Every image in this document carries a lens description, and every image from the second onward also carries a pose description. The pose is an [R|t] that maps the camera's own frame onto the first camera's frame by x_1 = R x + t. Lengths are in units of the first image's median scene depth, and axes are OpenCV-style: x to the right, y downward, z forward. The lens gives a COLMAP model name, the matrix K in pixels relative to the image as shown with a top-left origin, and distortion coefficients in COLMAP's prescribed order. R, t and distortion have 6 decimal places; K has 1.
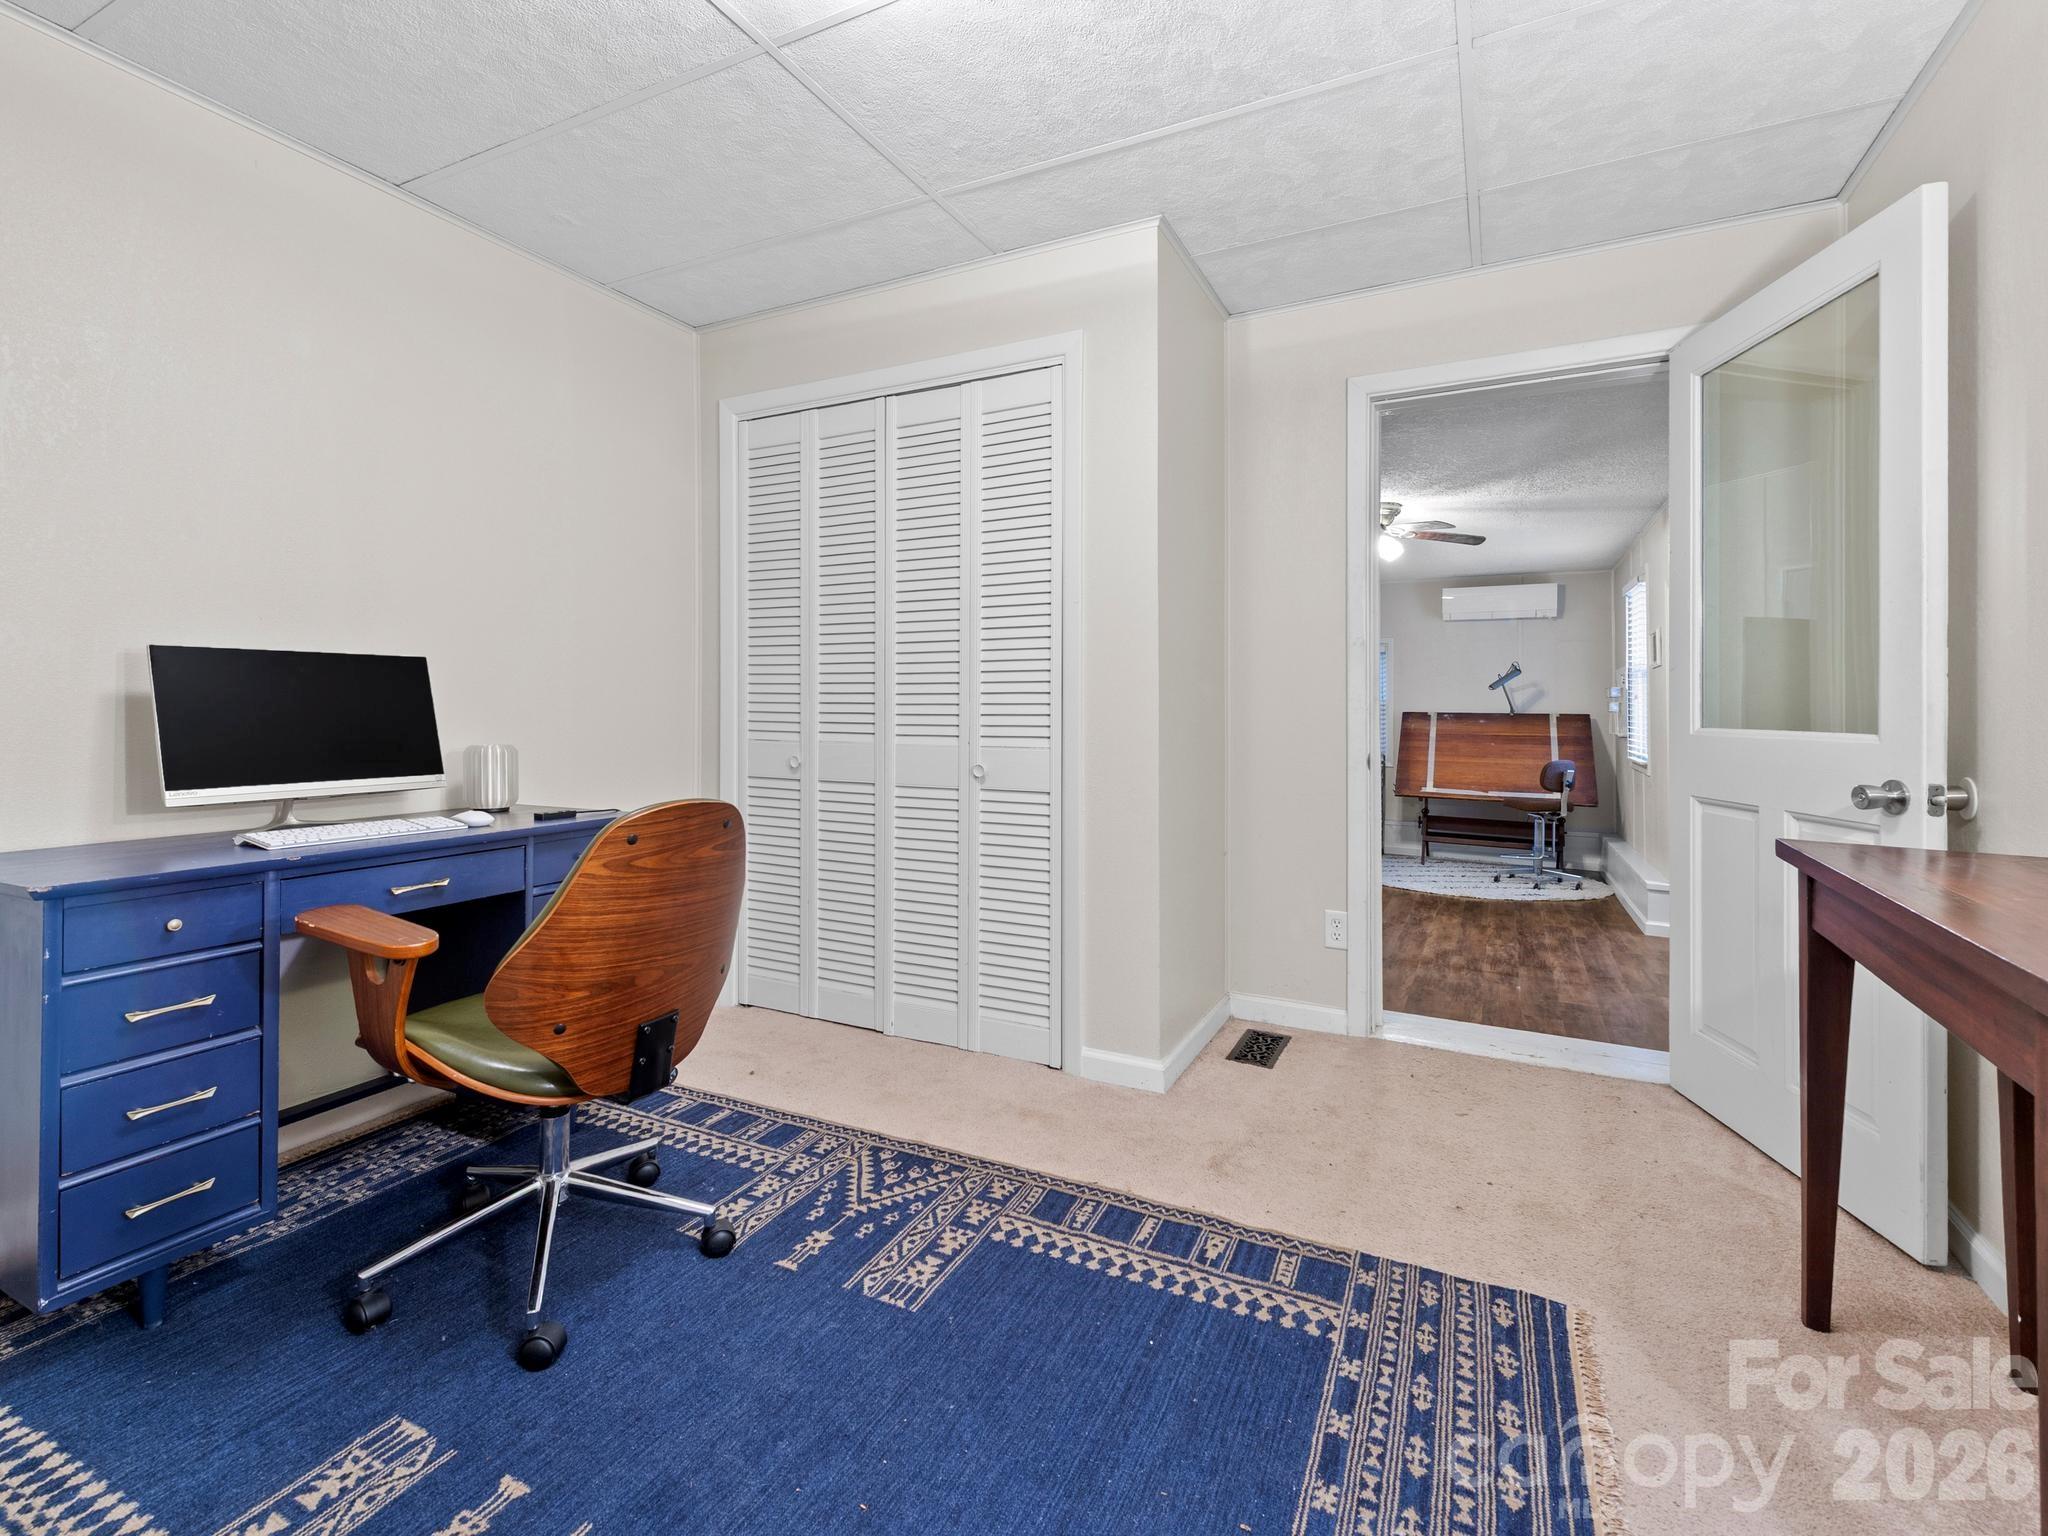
lens RADIAL K [[920.8, 0, 1027.2], [0, 920.8, 701.0], [0, 0, 1]] dist [0.018182, -0.003750]
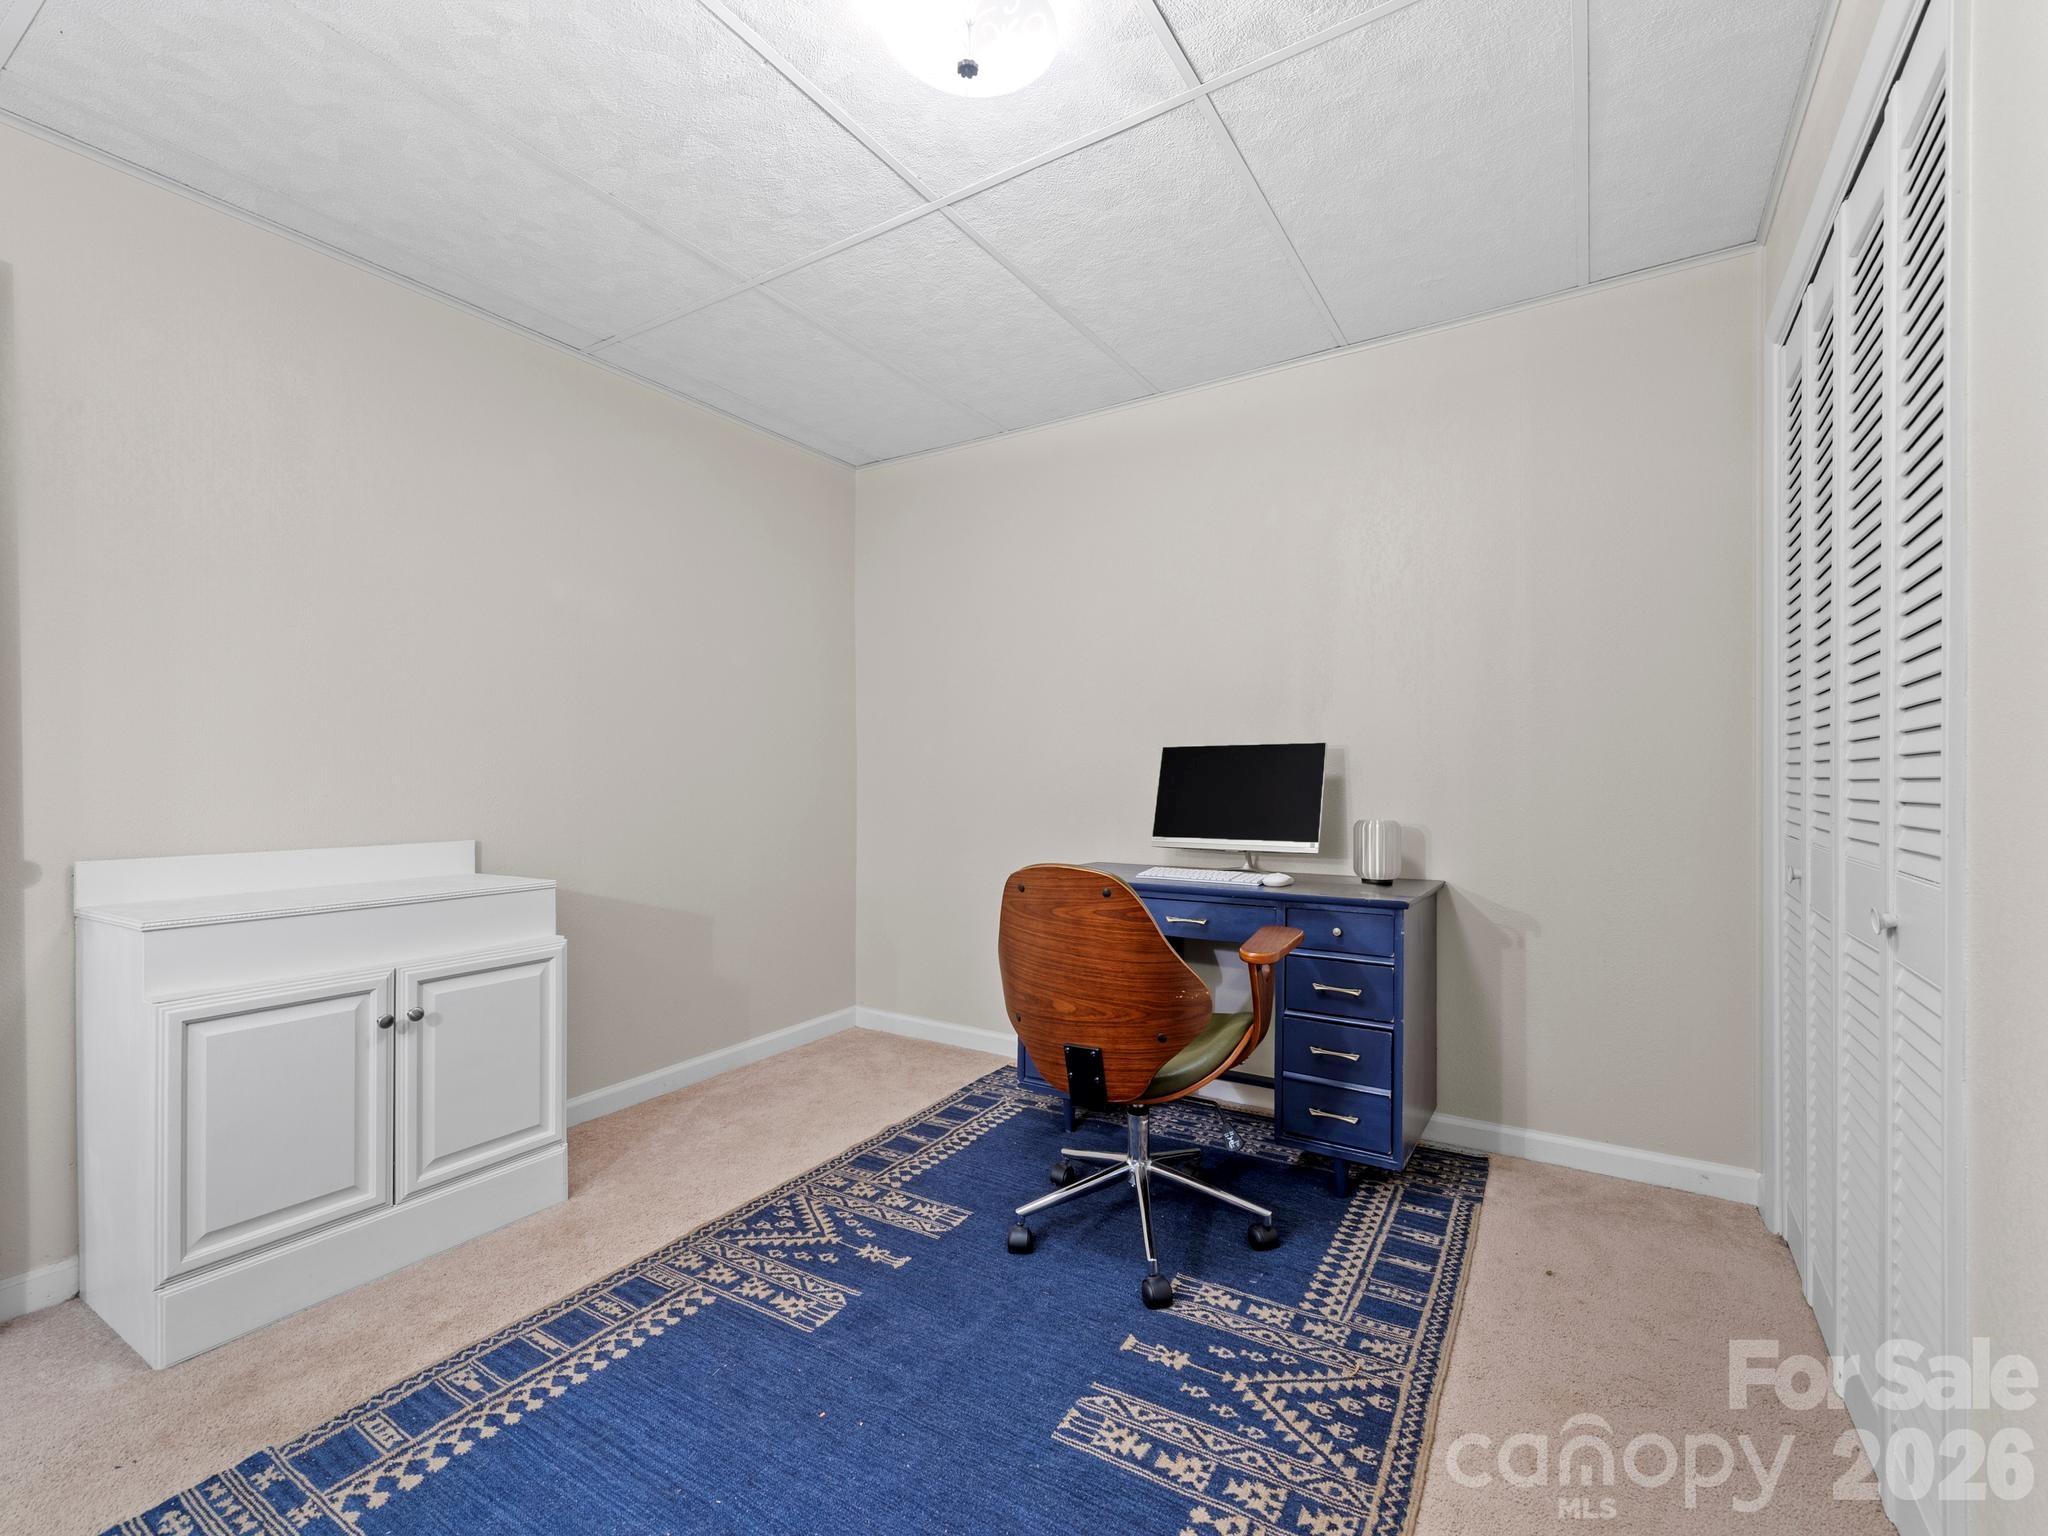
lens RADIAL K [[920.8, 0, 1028.8], [0, 920.8, 775.7], [0, 0, 1]] dist [0.018182, -0.003750]
pose [[-0.094539, -0.008296, -0.995487, 0.237696], [0.007286, 0.999933, -0.009025, 0.001125], [0.995495, -0.008106, -0.094472, 0.313298]]
